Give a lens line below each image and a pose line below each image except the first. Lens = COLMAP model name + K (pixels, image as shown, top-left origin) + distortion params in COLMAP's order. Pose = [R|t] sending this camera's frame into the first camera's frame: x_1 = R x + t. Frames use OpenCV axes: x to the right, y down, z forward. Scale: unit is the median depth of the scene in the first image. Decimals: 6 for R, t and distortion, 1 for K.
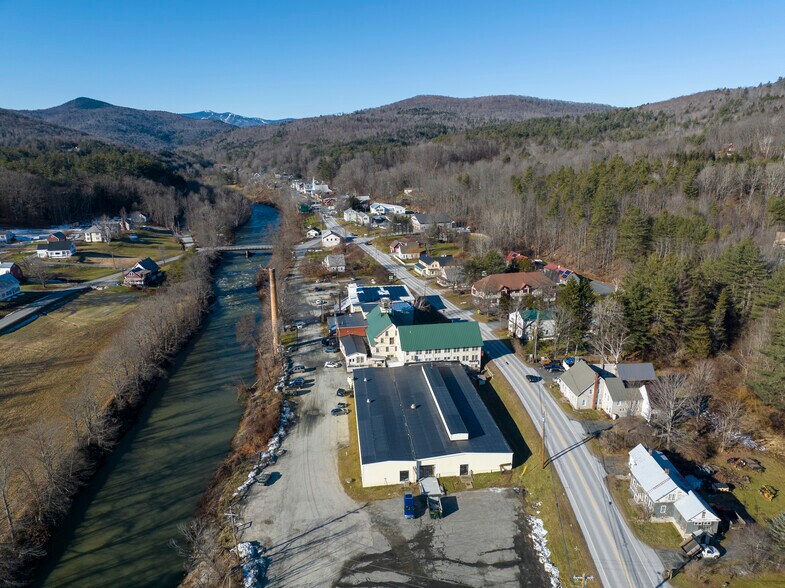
lens RADIAL K [[553.6, 0, 394.9], [0, 553.6, 294.1], [0, 0, 1]] dist [-0.047432, 0.017455]
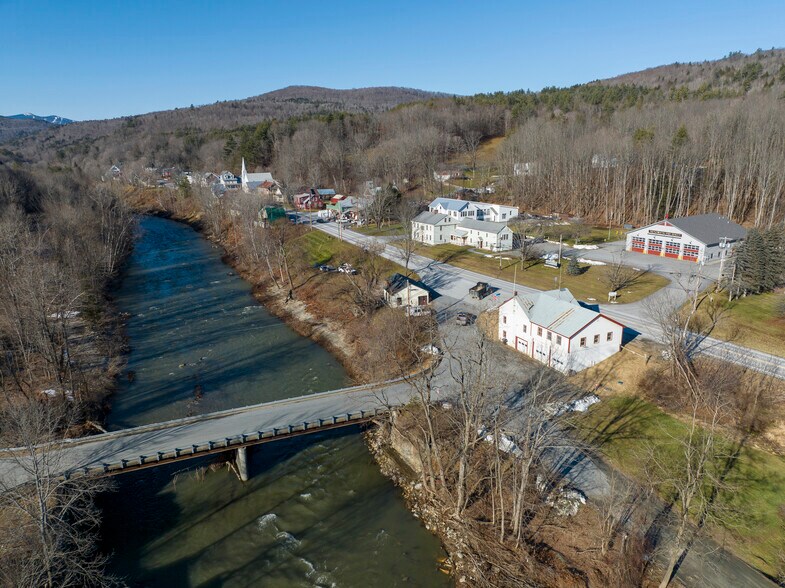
lens RADIAL K [[553.6, 0, 394.9], [0, 553.6, 294.1], [0, 0, 1]] dist [-0.047432, 0.017455]
pose [[0.966808, -0.074578, 0.244376, -0.230193], [0.076373, 0.997077, 0.002137, -0.112762], [-0.243821, 0.016597, 0.969678, 0.711633]]
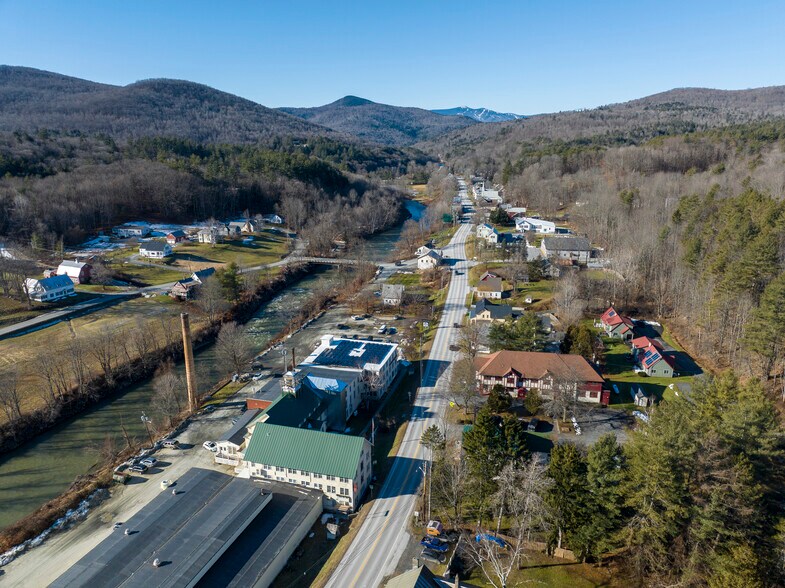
lens RADIAL K [[553.6, 0, 394.9], [0, 553.6, 294.1], [0, 0, 1]] dist [-0.047432, 0.017455]
pose [[0.905918, 0.118243, -0.406610, 0.180922], [-0.115019, 0.992833, 0.032458, -0.062732], [0.407533, 0.017364, 0.913025, 0.163983]]
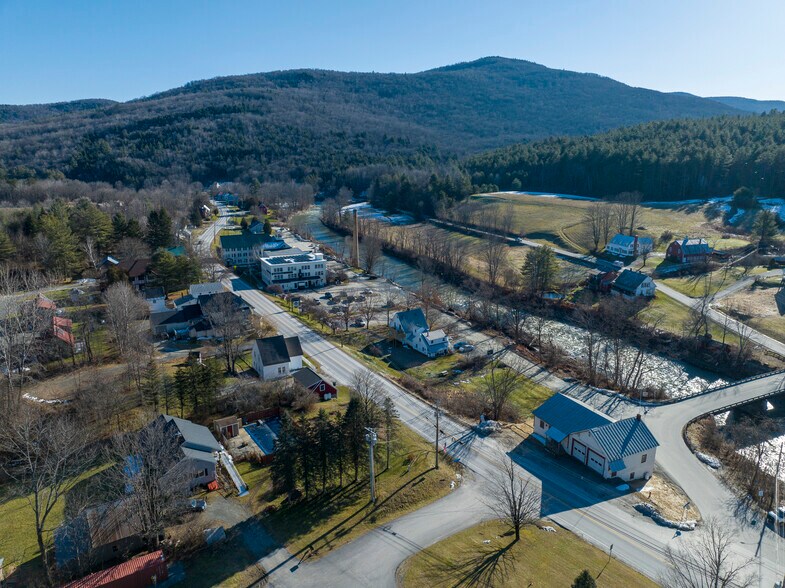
lens RADIAL K [[553.6, 0, 394.9], [0, 553.6, 294.1], [0, 0, 1]] dist [-0.047432, 0.017455]
pose [[-0.963595, 0.075534, -0.256475, 0.034029], [-0.061342, 0.871217, 0.487050, -0.261287], [0.260234, 0.485051, -0.834867, 1.071705]]
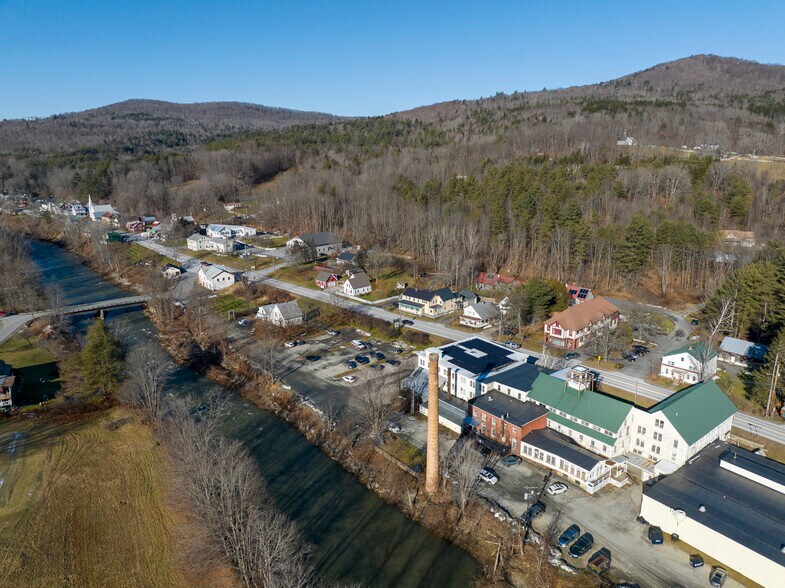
lens RADIAL K [[553.6, 0, 394.9], [0, 553.6, 294.1], [0, 0, 1]] dist [-0.047432, 0.017455]
pose [[0.874207, -0.121465, 0.470115, -0.236686], [0.128190, 0.991589, 0.017822, -0.056442], [-0.468326, 0.044684, 0.882425, 0.221737]]
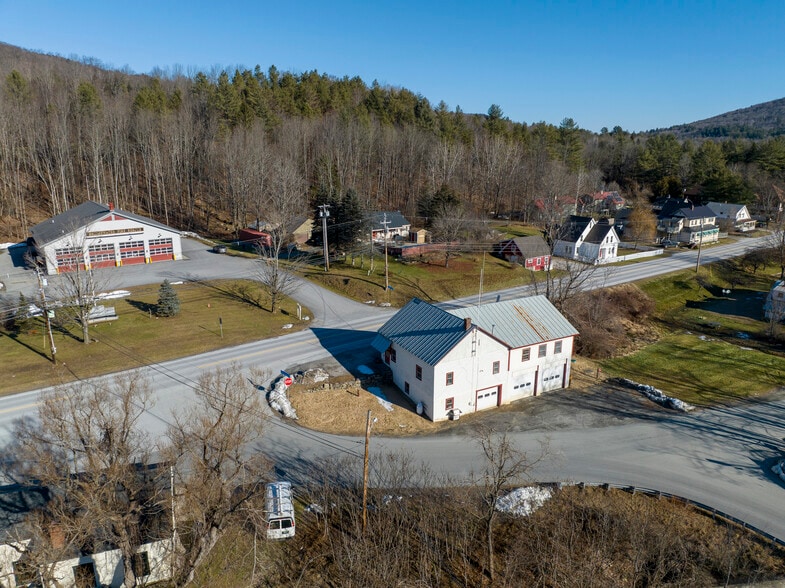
lens RADIAL K [[553.6, 0, 394.9], [0, 553.6, 294.1], [0, 0, 1]] dist [-0.047432, 0.017455]
pose [[-0.325935, -0.240888, 0.914188, -0.236162], [0.249023, 0.910968, 0.328823, -0.162631], [-0.912006, 0.334828, -0.236930, 0.974260]]
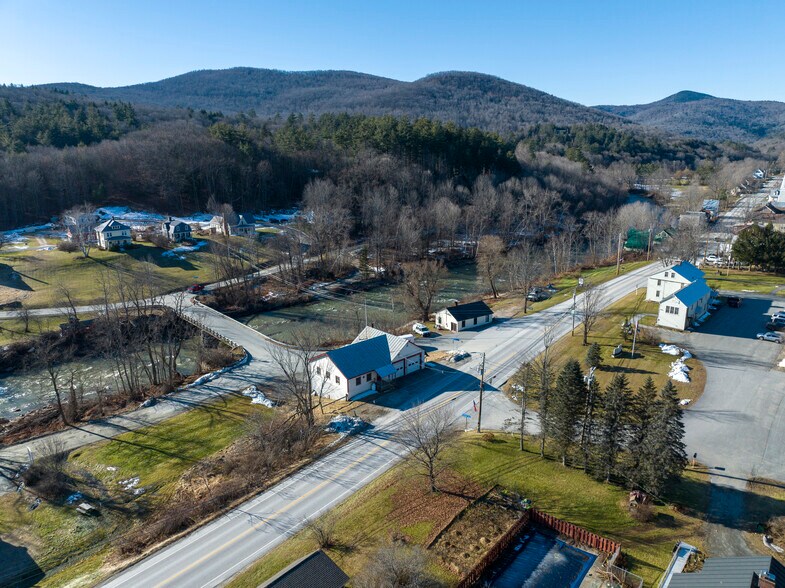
lens RADIAL K [[553.6, 0, 394.9], [0, 553.6, 294.1], [0, 0, 1]] dist [-0.047432, 0.017455]
pose [[0.542288, 0.219706, -0.810958, 0.096320], [-0.216912, 0.969094, 0.117499, -0.156611], [0.811710, 0.112188, 0.573185, 0.784360]]
